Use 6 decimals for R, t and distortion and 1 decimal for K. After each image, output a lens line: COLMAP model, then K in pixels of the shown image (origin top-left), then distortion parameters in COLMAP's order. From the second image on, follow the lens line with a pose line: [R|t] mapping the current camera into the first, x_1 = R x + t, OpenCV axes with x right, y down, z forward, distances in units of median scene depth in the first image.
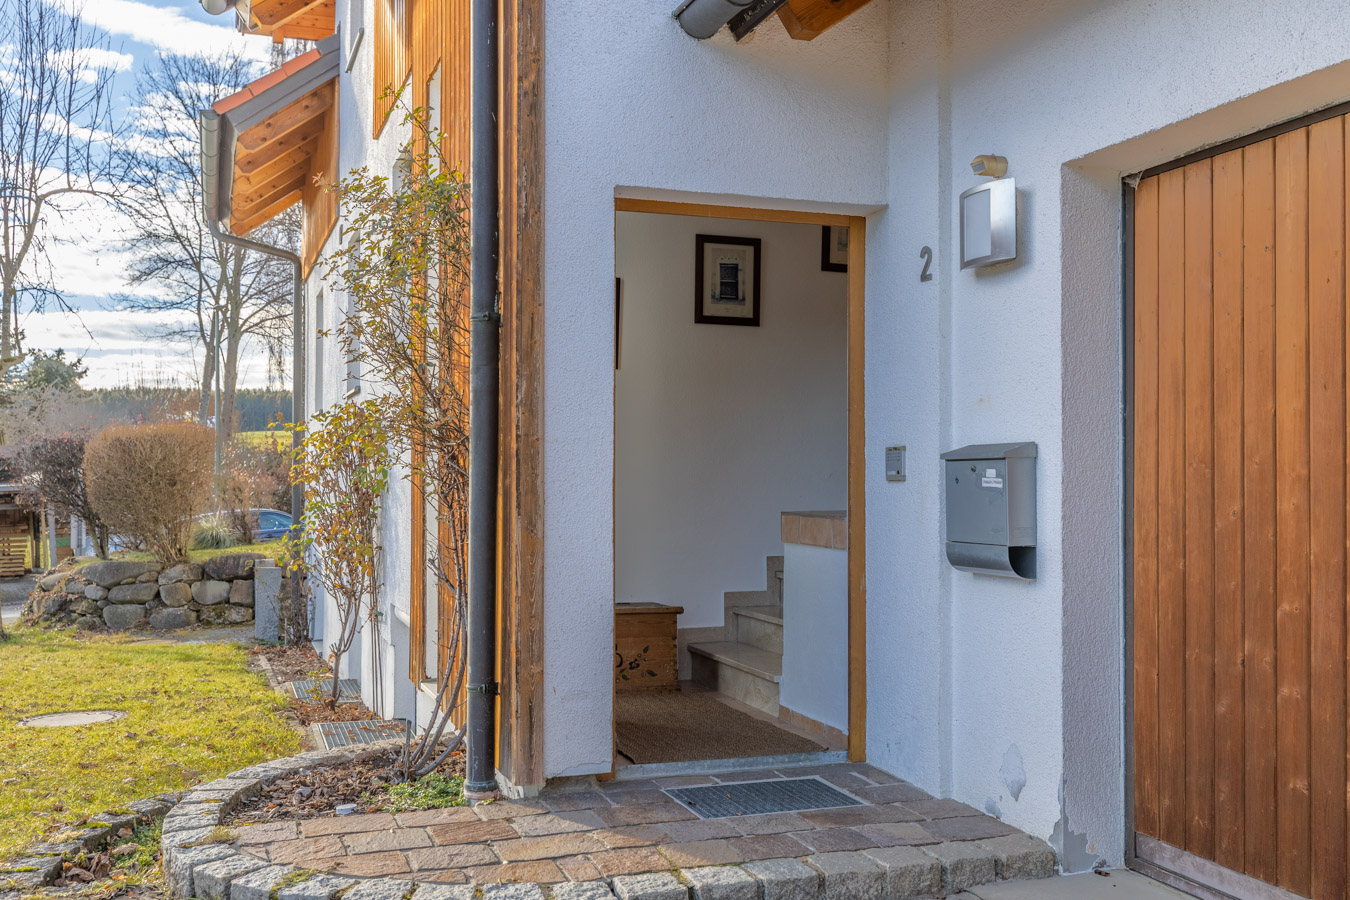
lens RADIAL K [[1306.8, 0, 672.9], [0, 1306.8, 458.9], [0, 0, 1]] dist [-0.000206, 0.000000]
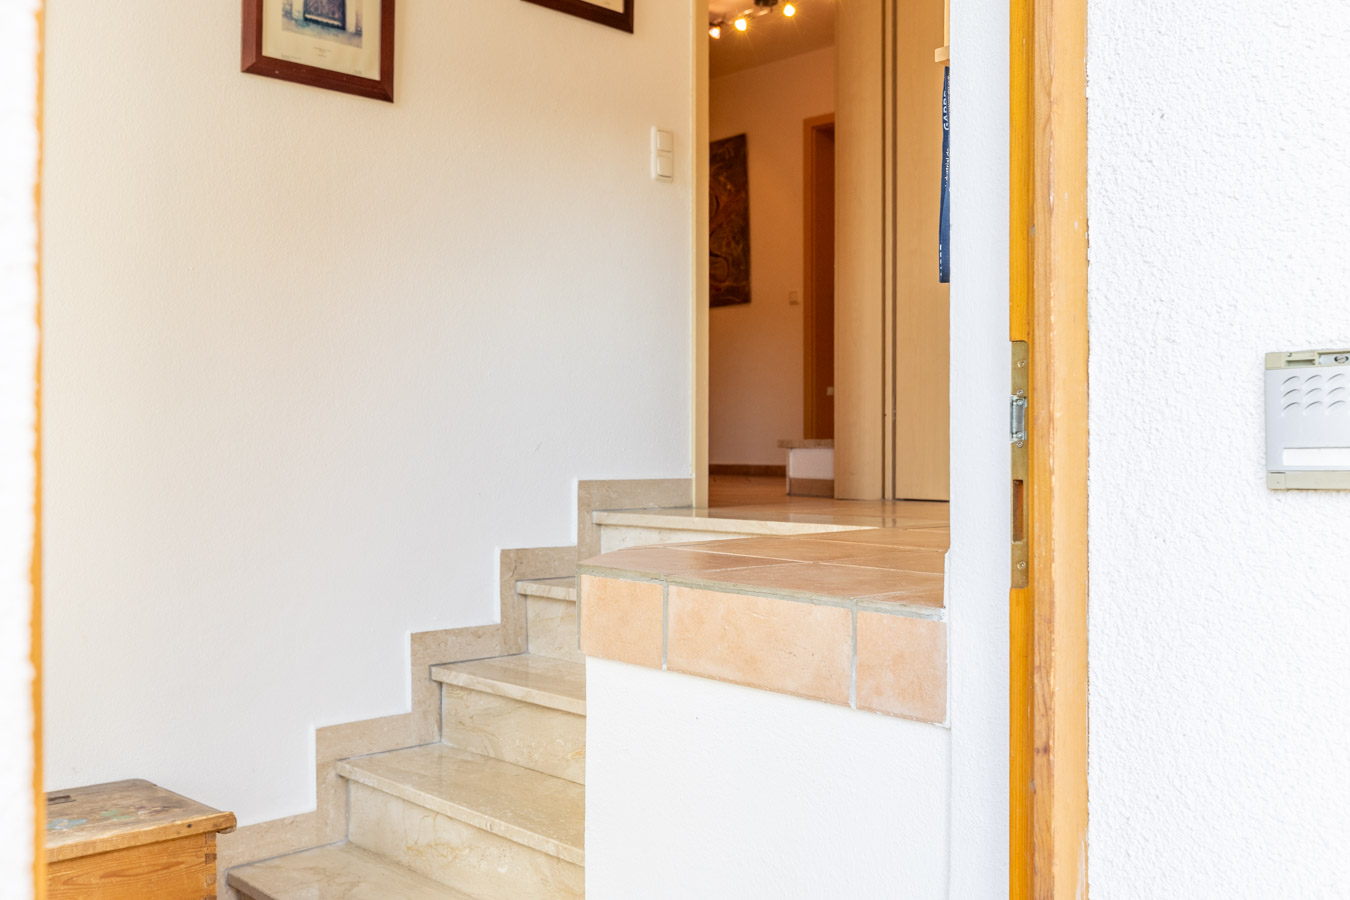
lens RADIAL K [[1306.8, 0, 668.1], [0, 1306.8, 450.4], [0, 0, 1]] dist [-0.000206, 0.000000]
pose [[0.913847, -0.003729, 0.406041, -0.027037], [-0.005838, 0.999734, 0.022321, 0.003088], [-0.406016, -0.022768, 0.913582, 0.574989]]
